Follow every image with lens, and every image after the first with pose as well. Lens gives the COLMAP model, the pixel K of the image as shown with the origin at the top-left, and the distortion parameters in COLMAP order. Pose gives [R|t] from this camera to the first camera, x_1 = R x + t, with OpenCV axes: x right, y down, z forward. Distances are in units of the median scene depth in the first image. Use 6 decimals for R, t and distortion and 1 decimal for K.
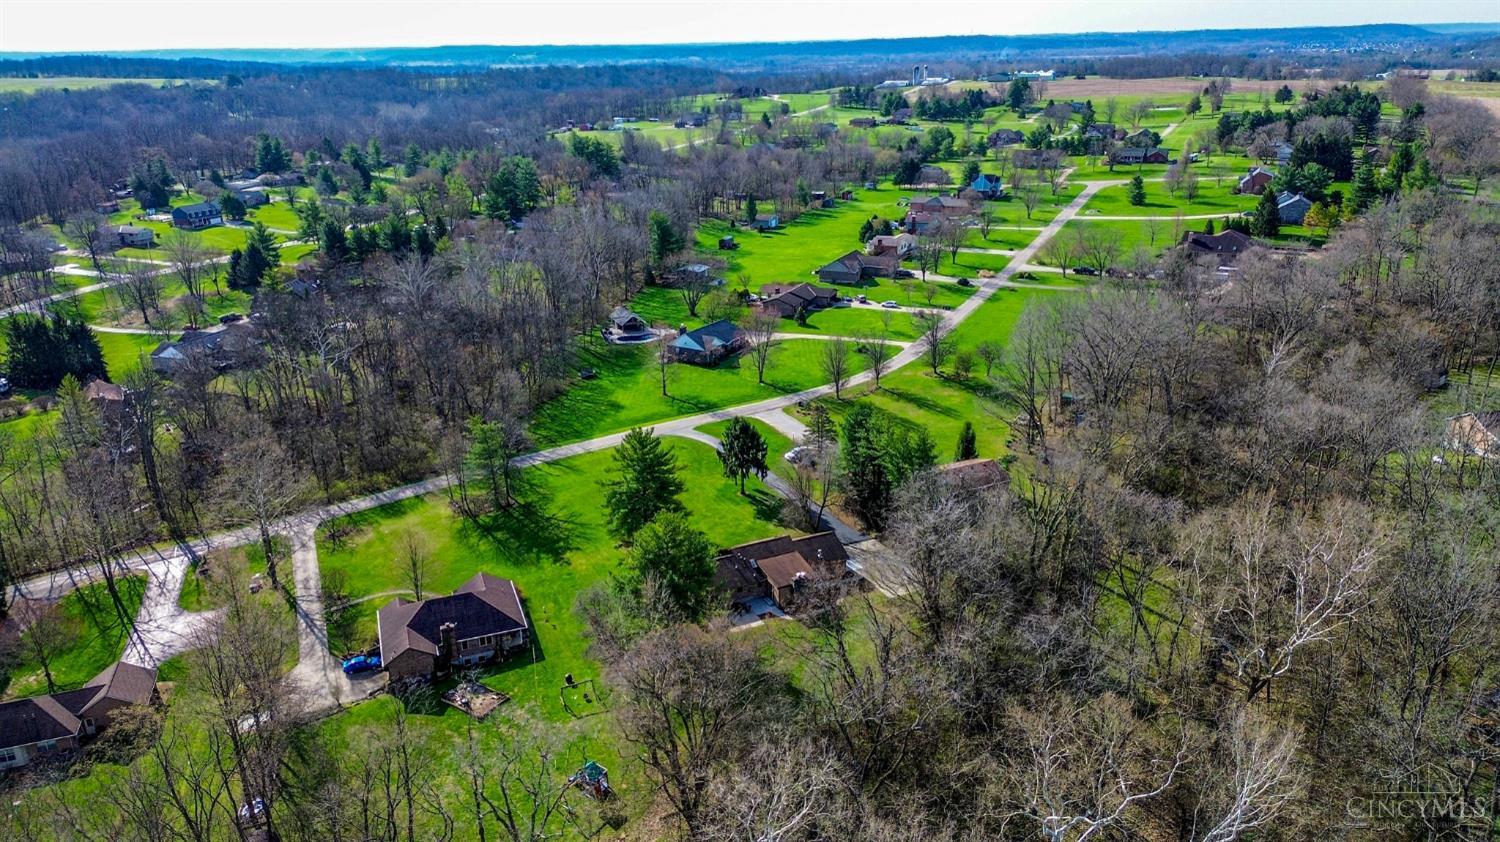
lens RADIAL K [[1048.6, 0, 750.0], [0, 1048.6, 421.0], [0, 0, 1]] dist [0.115652, -0.135814]
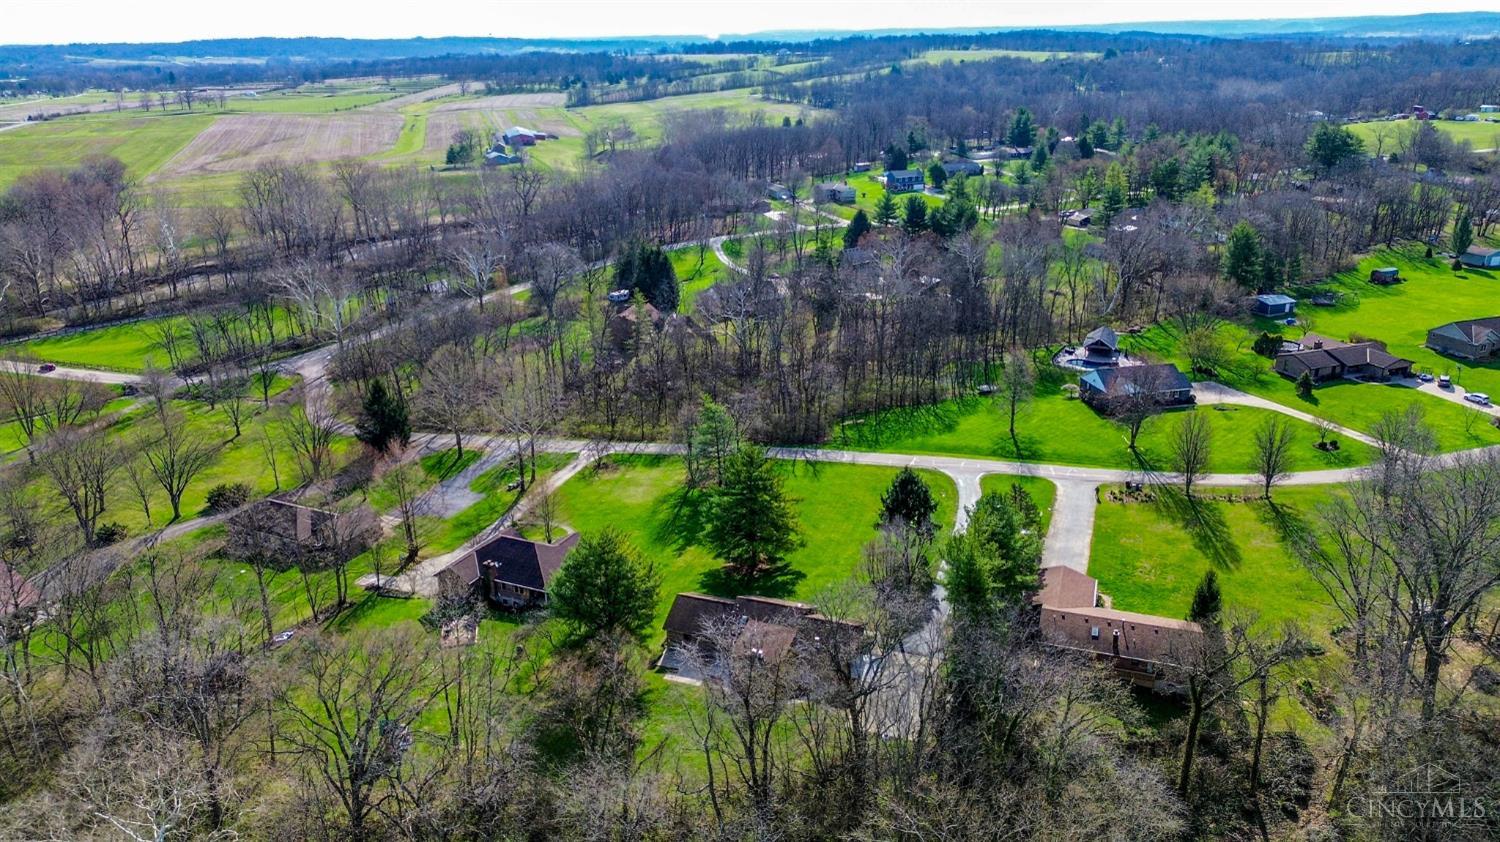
lens RADIAL K [[1048.6, 0, 750.0], [0, 1048.6, 421.0], [0, 0, 1]] dist [0.115652, -0.135814]
pose [[0.686038, 0.255033, -0.681403, 0.302925], [-0.238531, 0.963629, 0.120510, -0.071920], [0.687354, 0.079861, 0.721919, 0.184257]]
